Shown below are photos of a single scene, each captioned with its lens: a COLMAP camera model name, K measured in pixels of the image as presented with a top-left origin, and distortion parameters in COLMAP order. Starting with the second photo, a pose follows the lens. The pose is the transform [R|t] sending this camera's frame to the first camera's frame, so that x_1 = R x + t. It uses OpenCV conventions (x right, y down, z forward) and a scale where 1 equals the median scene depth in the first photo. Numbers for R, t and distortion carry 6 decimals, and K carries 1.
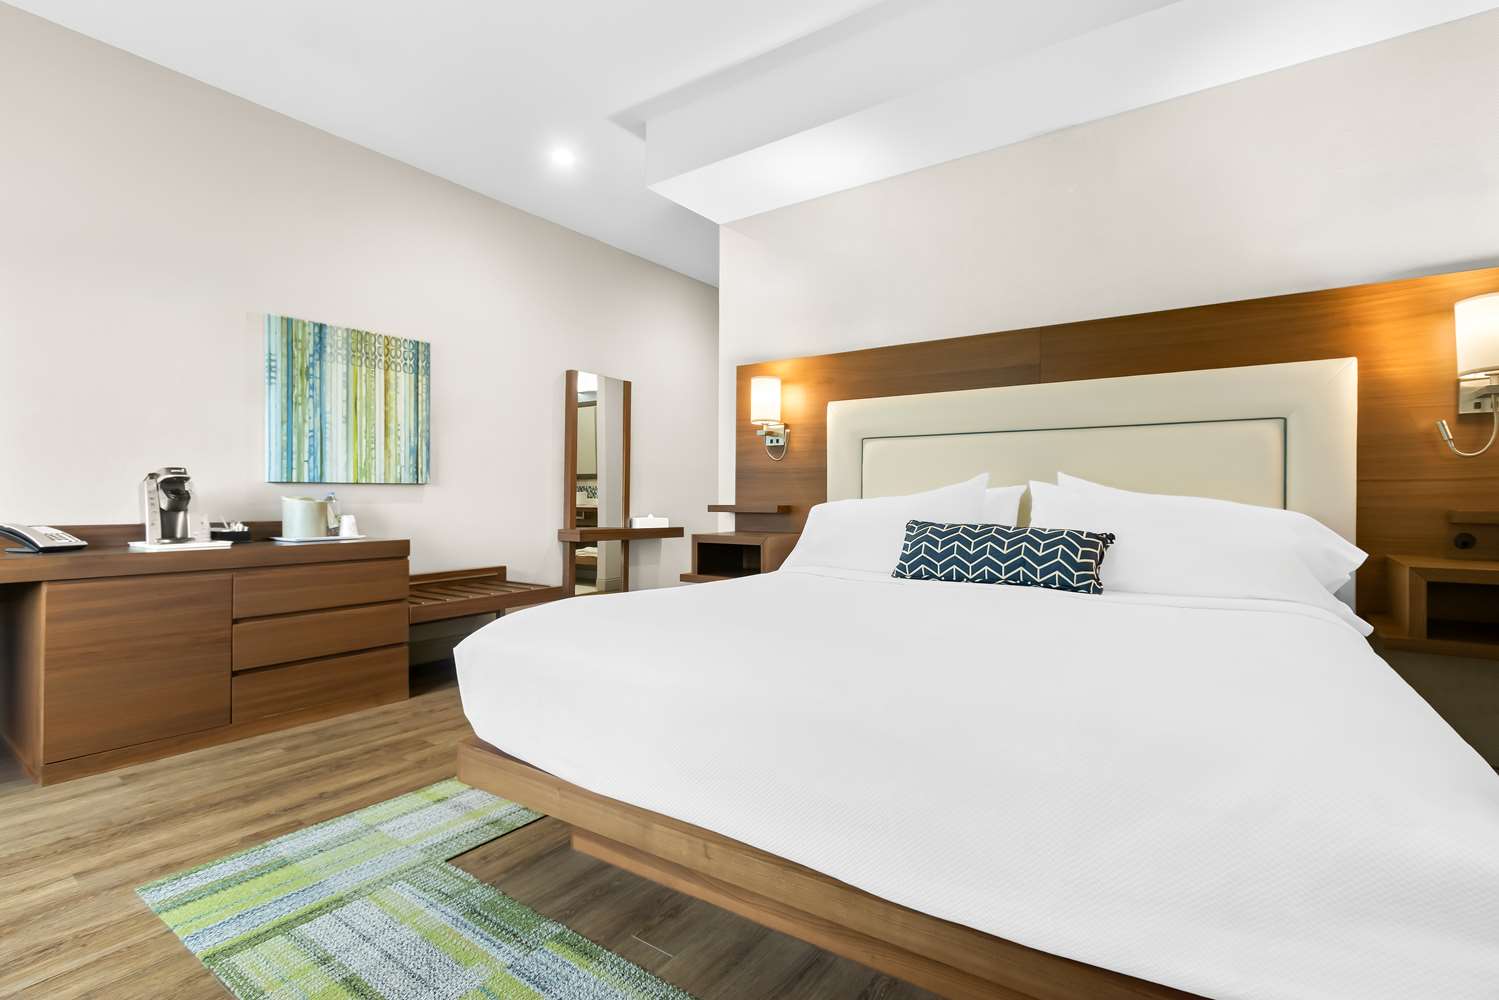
lens RADIAL K [[692.4, 0, 766.5], [0, 692.4, 491.8], [0, 0, 1]] dist [0.010817, -0.003038]
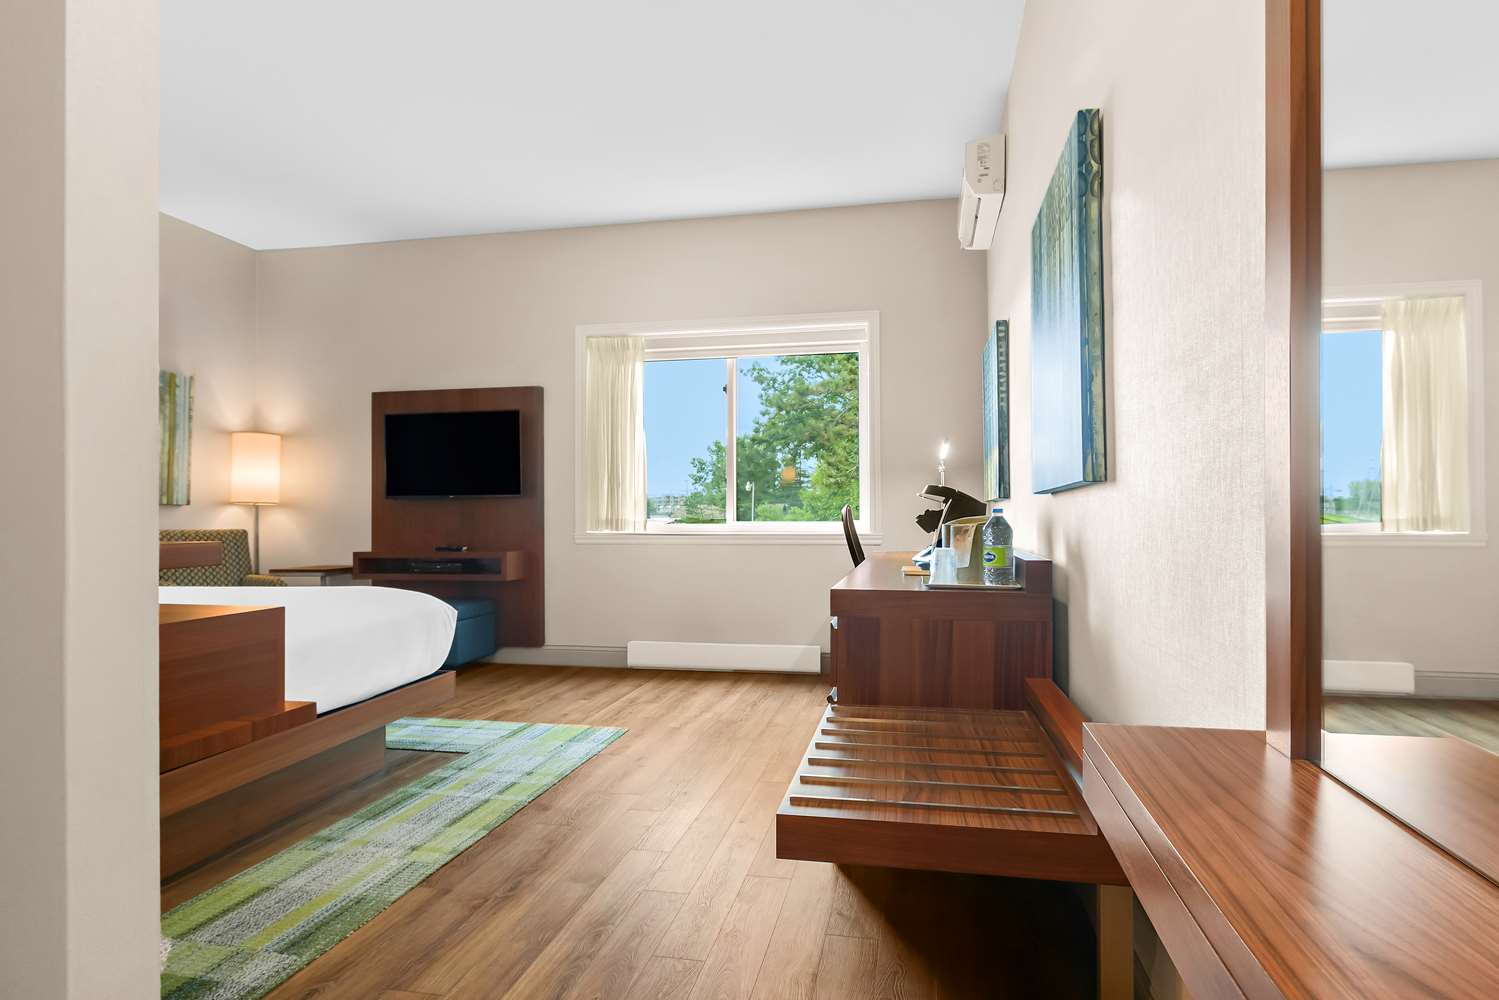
lens RADIAL K [[835.0, 0, 763.3], [0, 835.0, 510.9], [0, 0, 1]] dist [-0.001763, 0.004363]
pose [[-0.916497, -0.002886, -0.400031, -0.226901], [0.002851, 0.999901, -0.013746, 0.016976], [0.400031, -0.013739, -0.916399, 2.110236]]
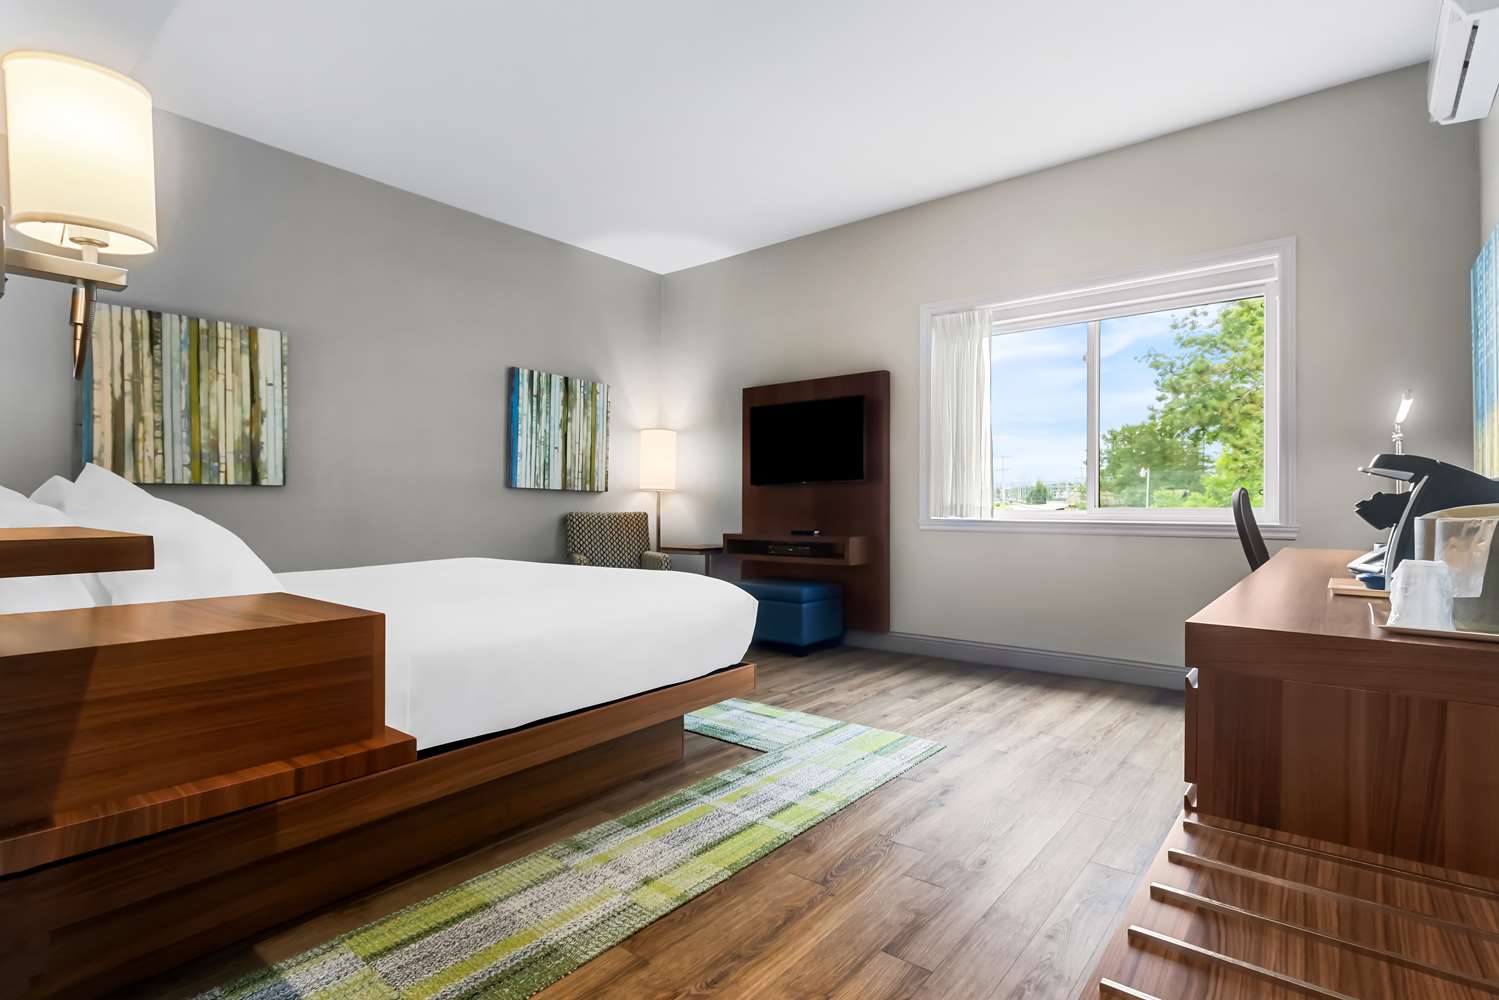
lens RADIAL K [[729.2, 0, 802.0], [0, 729.2, 505.3], [0, 0, 1]] dist [0.006586, -0.003751]
pose [[-0.998823, -0.003379, 0.048393, -0.431456], [-0.003498, 0.999991, -0.002390, 0.014507], [-0.048384, -0.002557, -0.998826, 1.794571]]
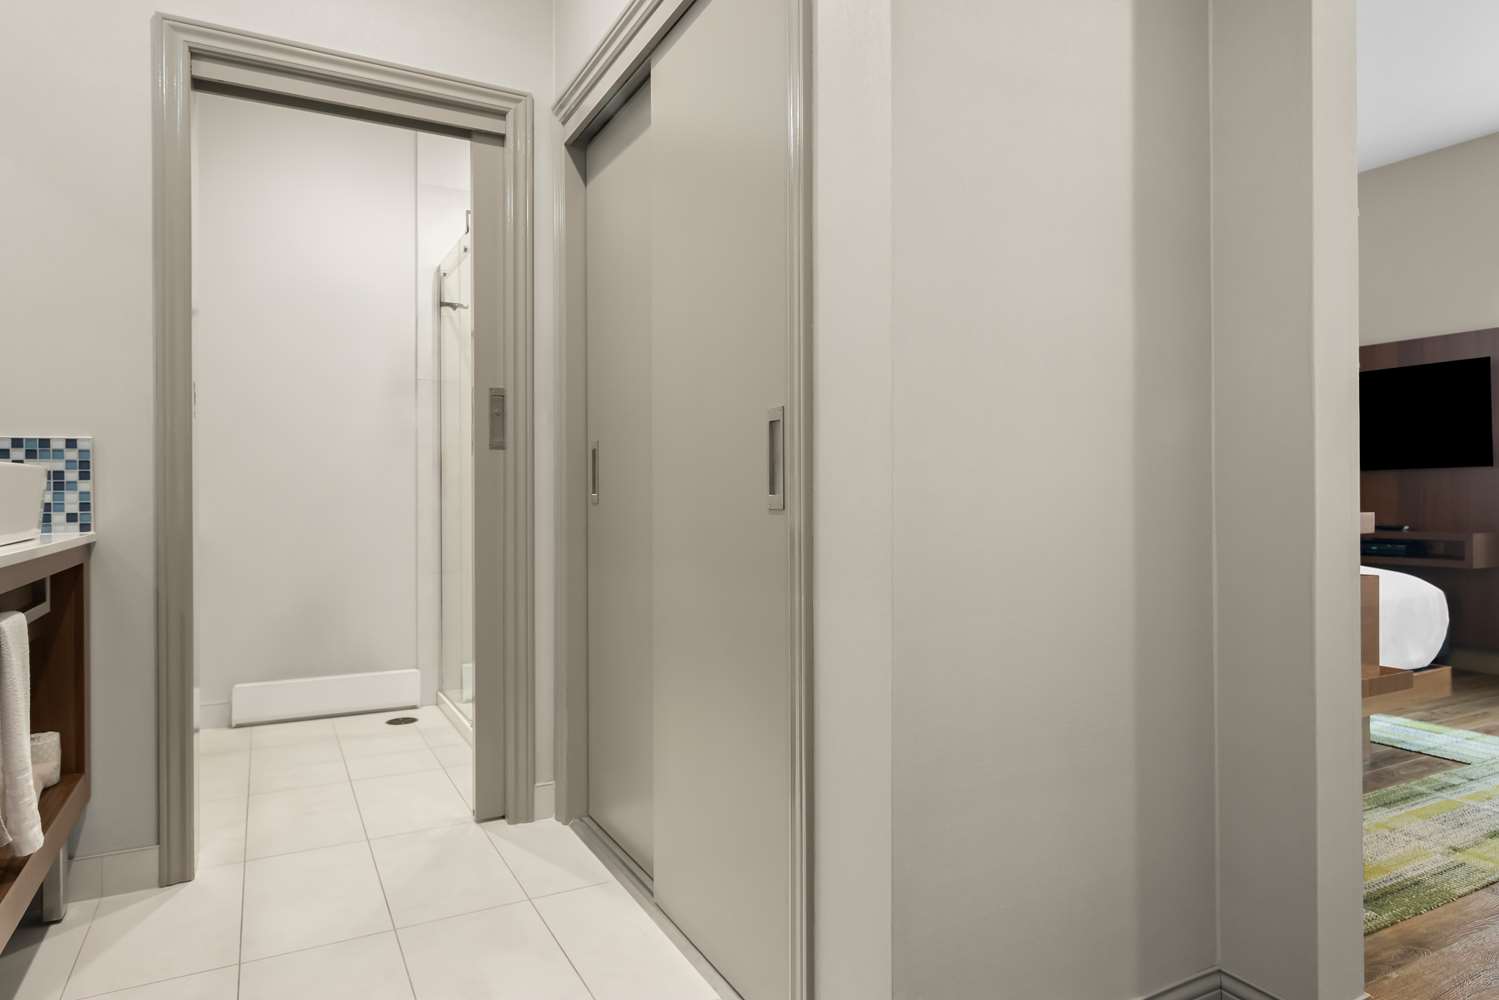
lens RADIAL K [[915.5, 0, 746.1], [0, 915.5, 494.4], [0, 0, 1]] dist [-0.001432, 0.001097]
pose [[-0.889163, -0.002049, 0.457585, -0.020504], [-0.003313, 0.999993, -0.001961, 0.017588], [-0.457578, -0.003260, -0.889164, 2.273925]]
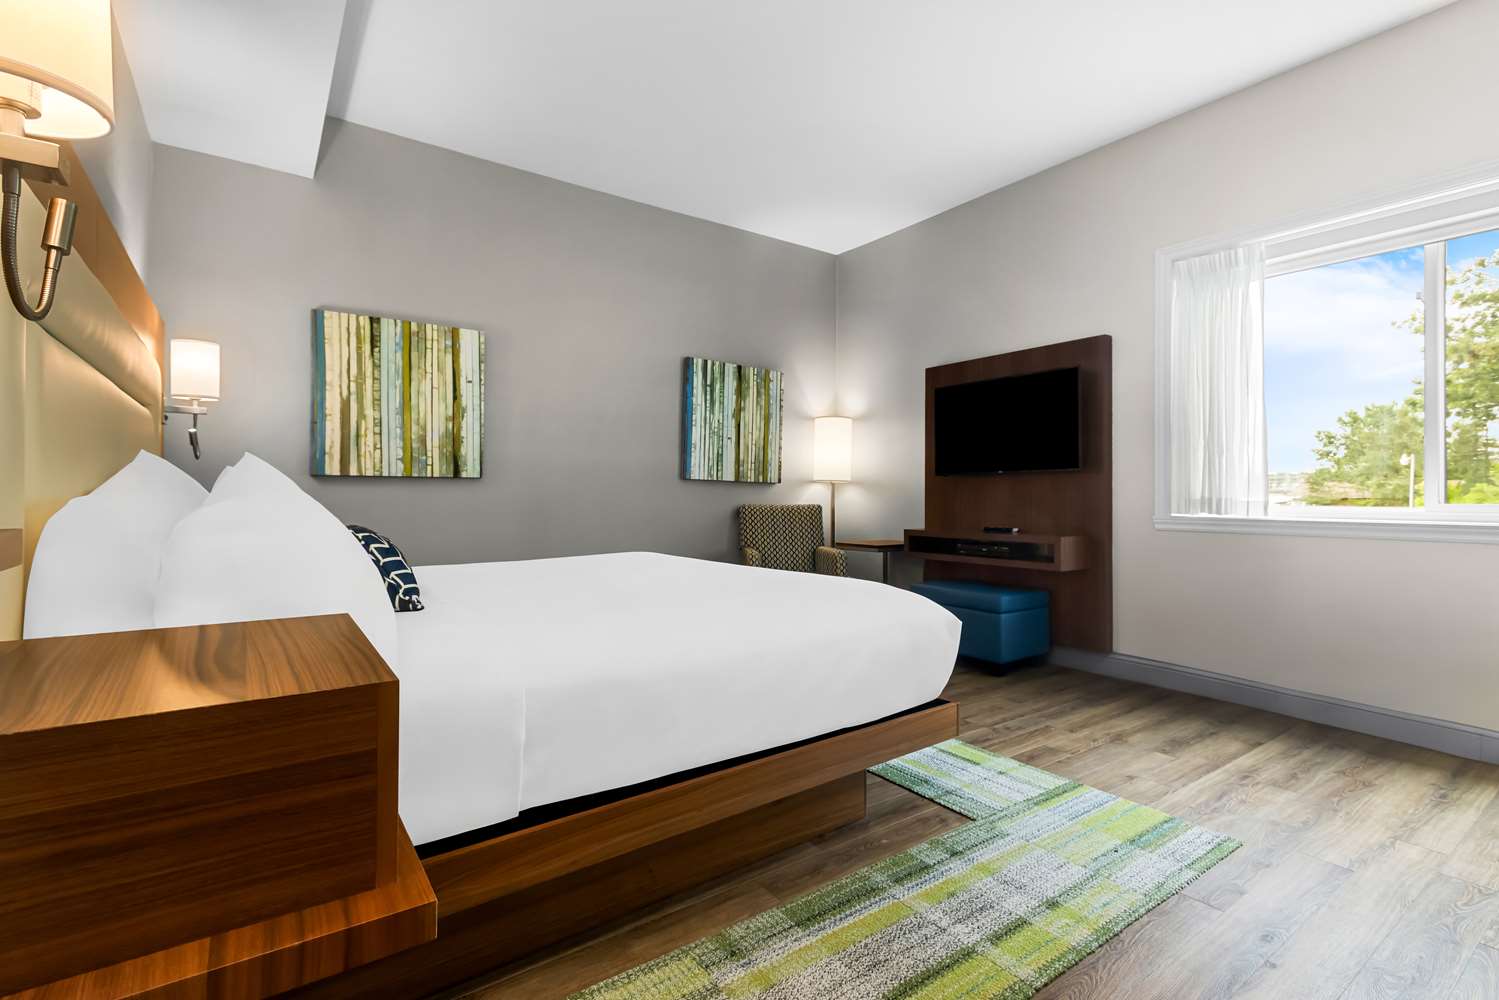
lens RADIAL K [[692.4, 0, 759.4], [0, 692.4, 491.1], [0, 0, 1]] dist [0.010817, -0.003038]
pose [[-0.940836, -0.003723, 0.338843, -0.364514], [-0.007335, 0.999929, -0.009380, 0.012358], [-0.338784, -0.011311, -0.940796, 1.547413]]
